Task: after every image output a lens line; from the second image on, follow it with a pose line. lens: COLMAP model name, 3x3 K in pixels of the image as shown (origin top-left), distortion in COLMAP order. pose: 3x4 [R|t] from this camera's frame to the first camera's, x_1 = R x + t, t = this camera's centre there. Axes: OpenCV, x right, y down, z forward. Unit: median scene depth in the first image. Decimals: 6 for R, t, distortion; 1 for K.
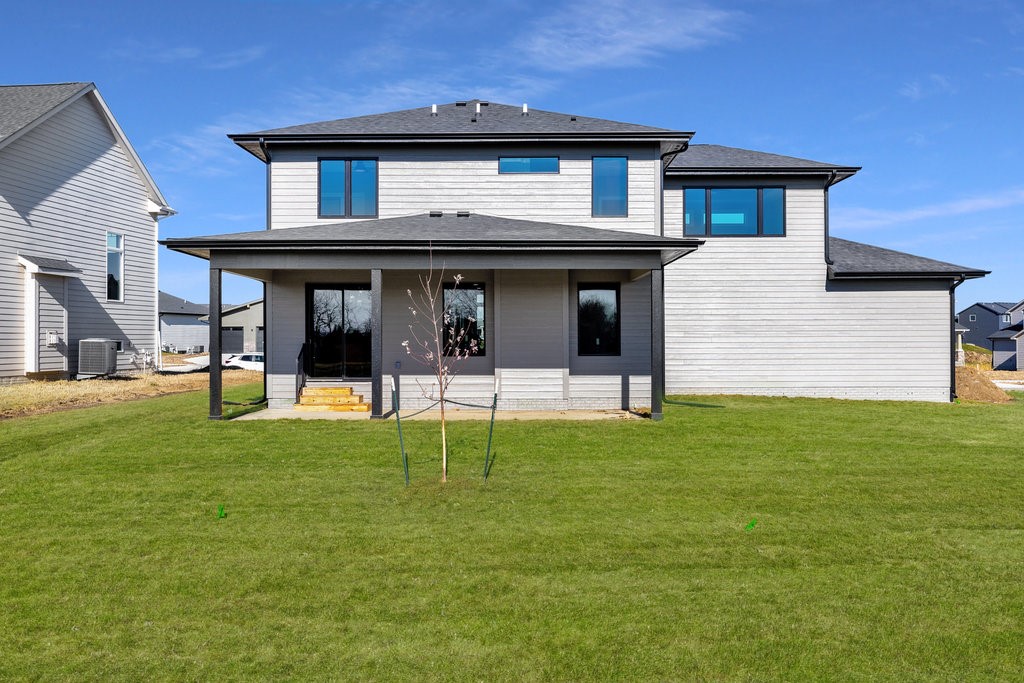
lens RADIAL K [[902.8, 0, 511.6], [0, 902.8, 341.8], [0, 0, 1]] dist [0.019151, 0.004637]
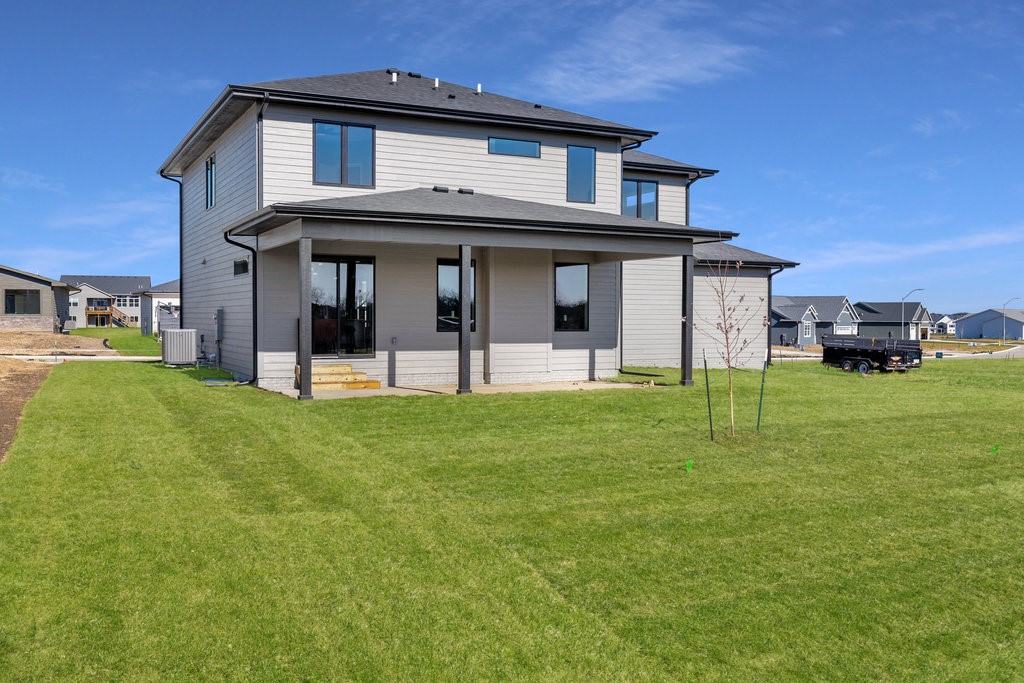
lens RADIAL K [[964.8, 0, 512.2], [0, 964.8, 341.7], [0, 0, 1]] dist [0.006632, 0.000000]
pose [[0.883602, -0.005579, 0.468205, -0.503547], [-0.006085, 0.999708, 0.023395, 0.001329], [-0.468199, -0.023521, 0.883310, 0.017112]]
